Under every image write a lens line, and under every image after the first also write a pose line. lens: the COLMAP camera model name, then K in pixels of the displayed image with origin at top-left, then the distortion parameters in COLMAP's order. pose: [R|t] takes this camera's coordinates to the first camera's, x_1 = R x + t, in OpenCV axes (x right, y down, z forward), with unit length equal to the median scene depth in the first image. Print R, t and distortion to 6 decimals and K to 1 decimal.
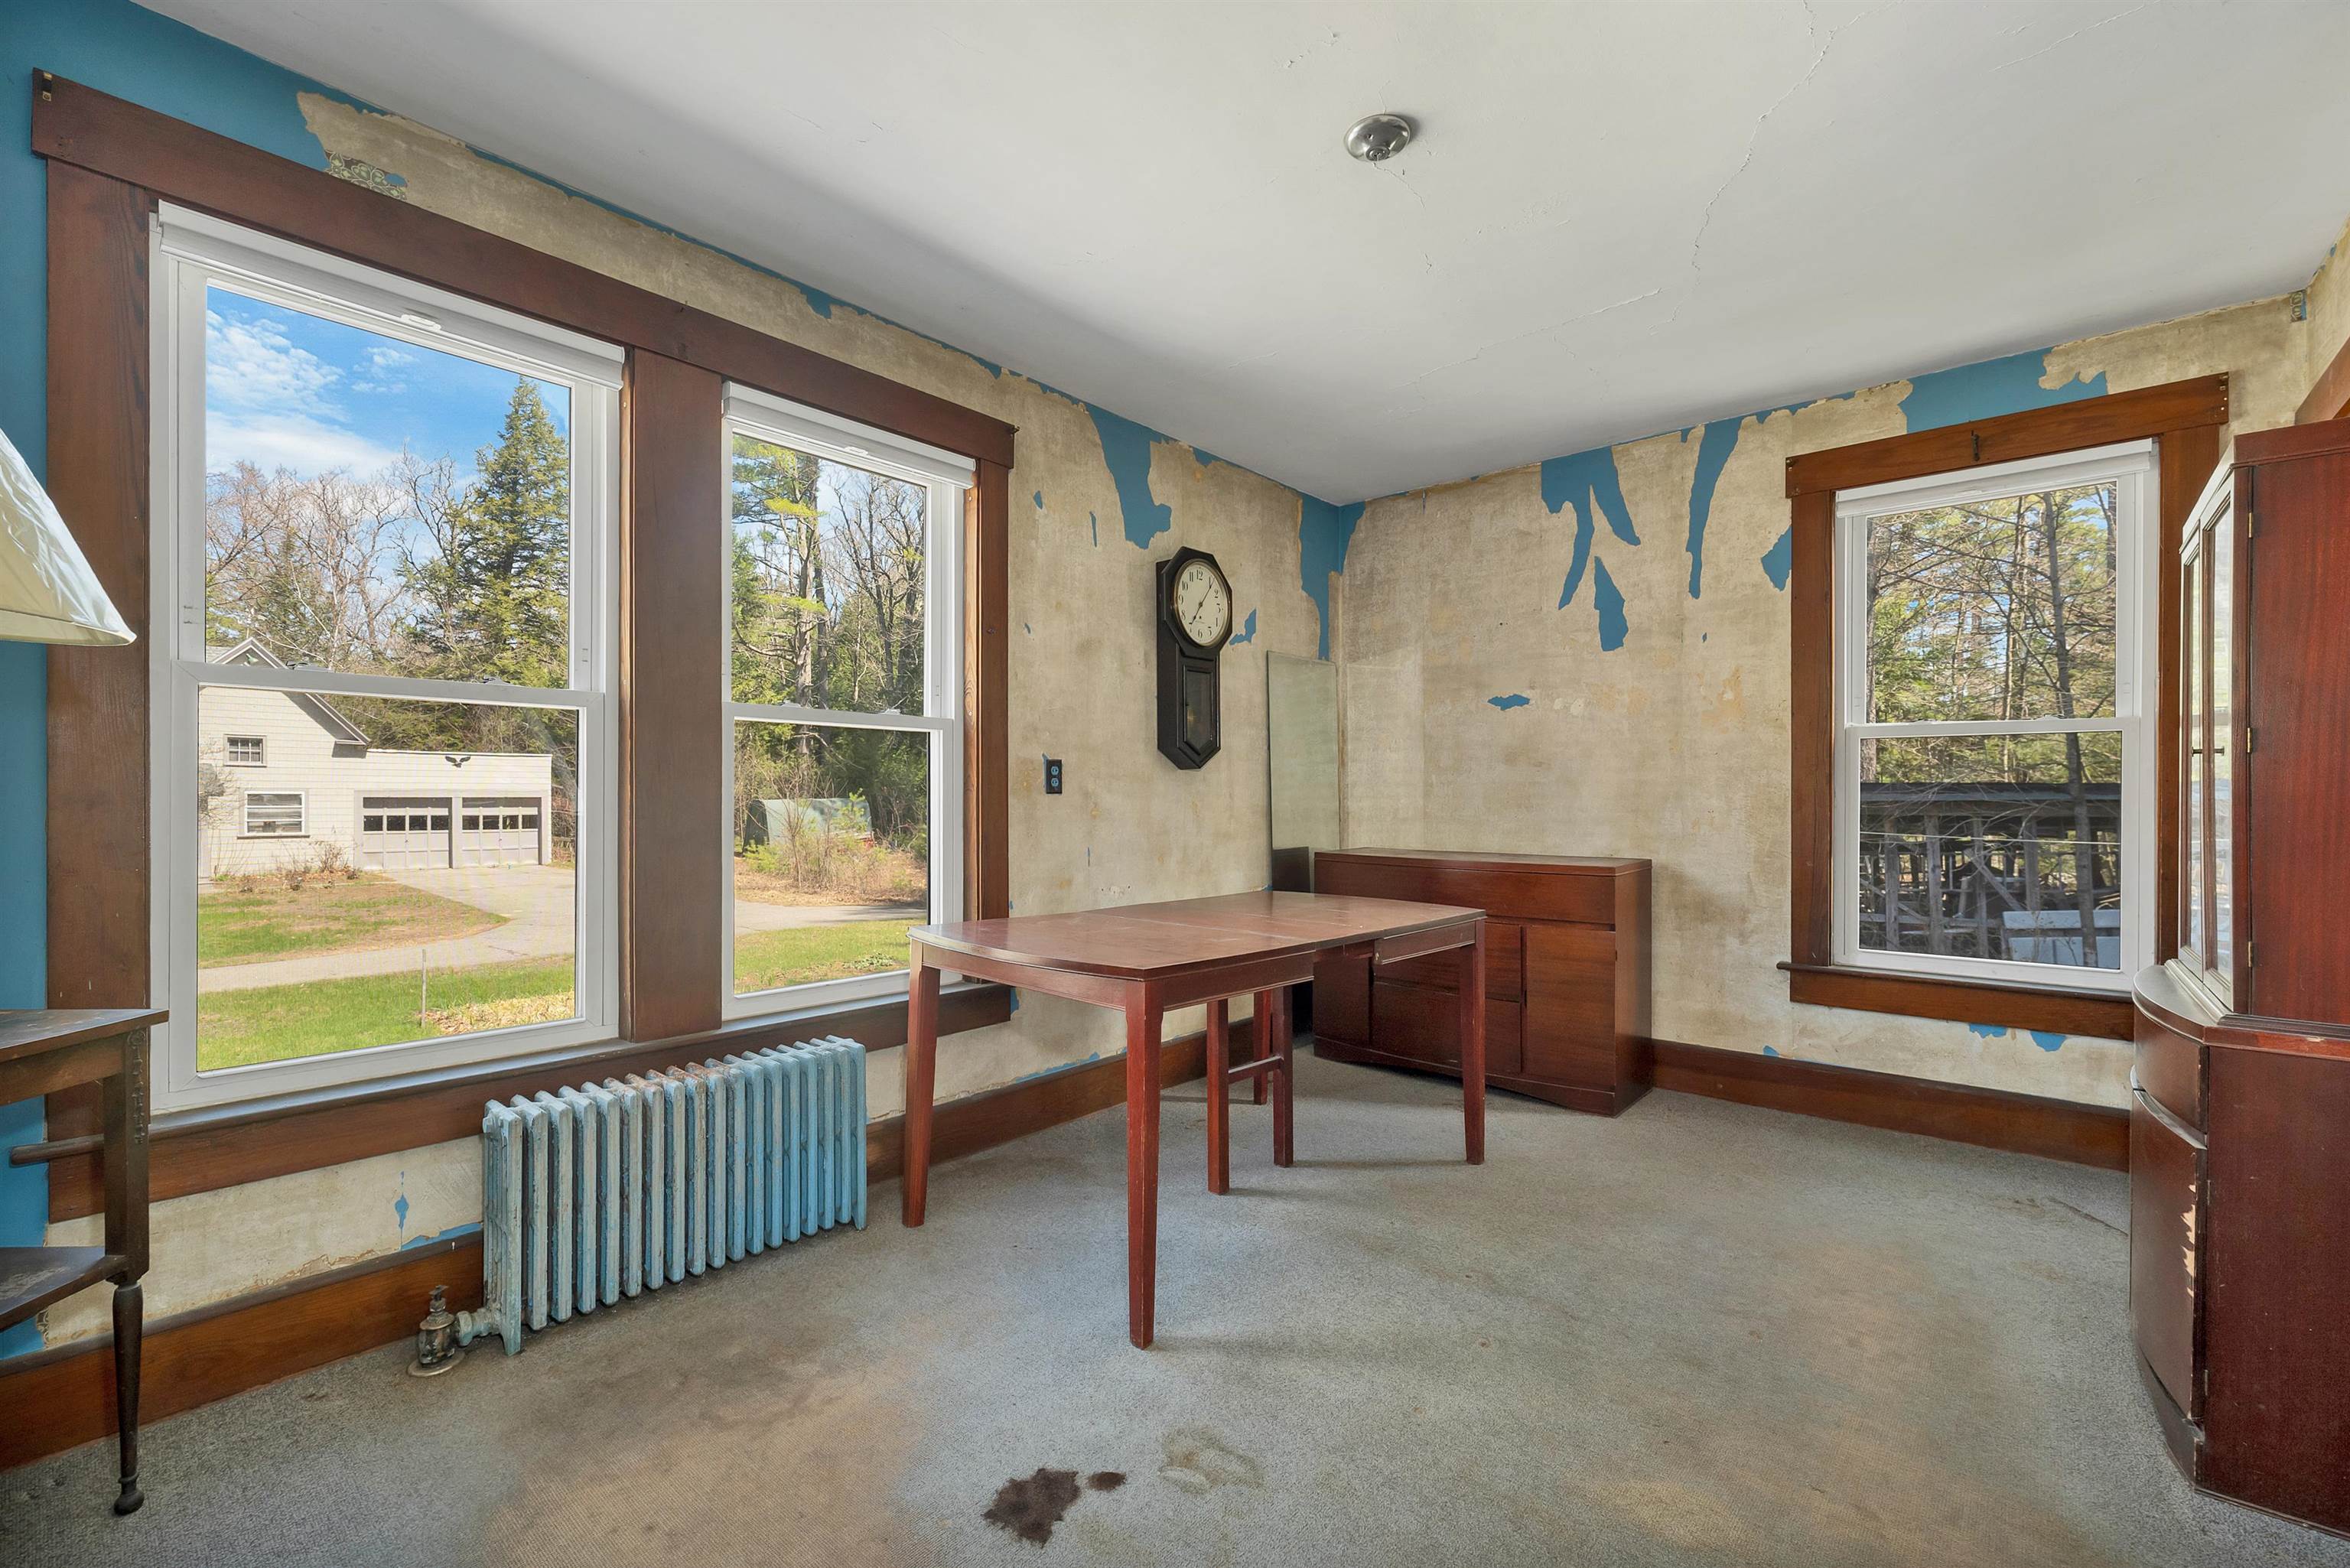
lens RADIAL K [[990.8, 0, 1177.3], [0, 990.8, 806.9], [0, 0, 1]] dist [0.000277, -0.000464]
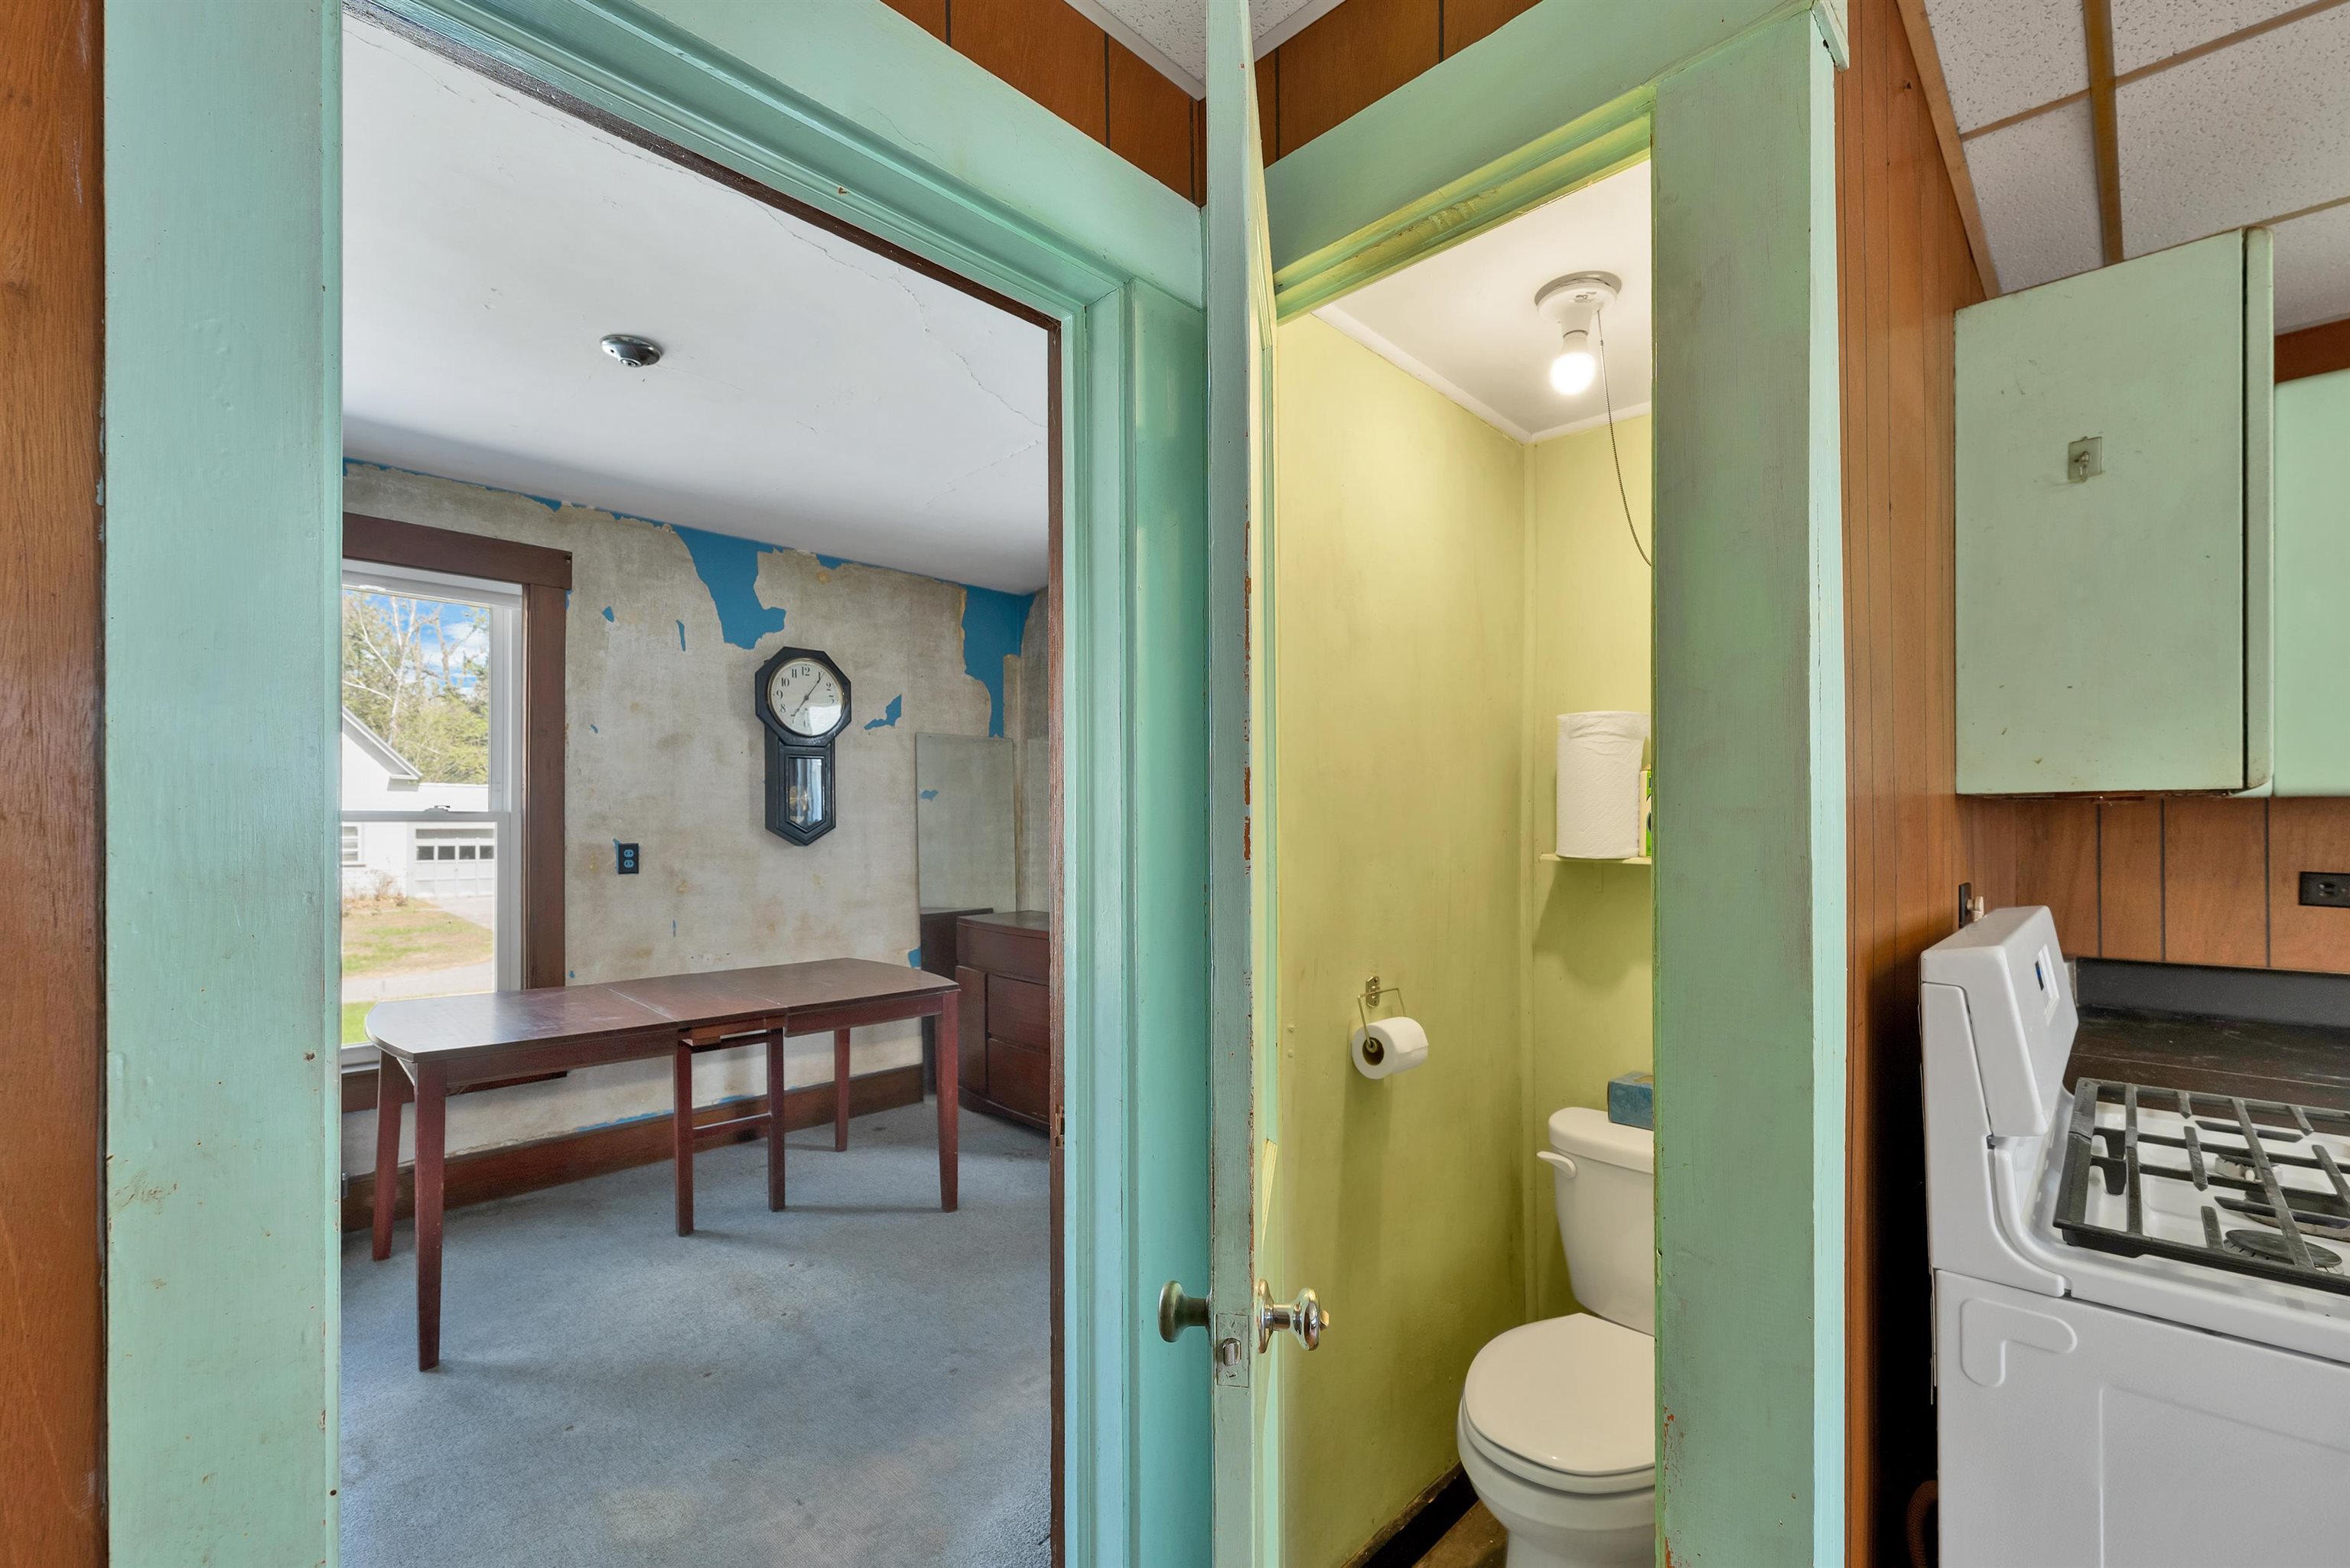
lens RADIAL K [[975.3, 0, 1175.5], [0, 975.3, 829.2], [0, 0, 1]] dist [-0.001023, -0.000153]
pose [[0.999009, -0.000153, -0.044510, 0.512961], [-0.000063, 0.999988, -0.004862, -0.055152], [0.044510, 0.004860, 0.998997, -0.074508]]
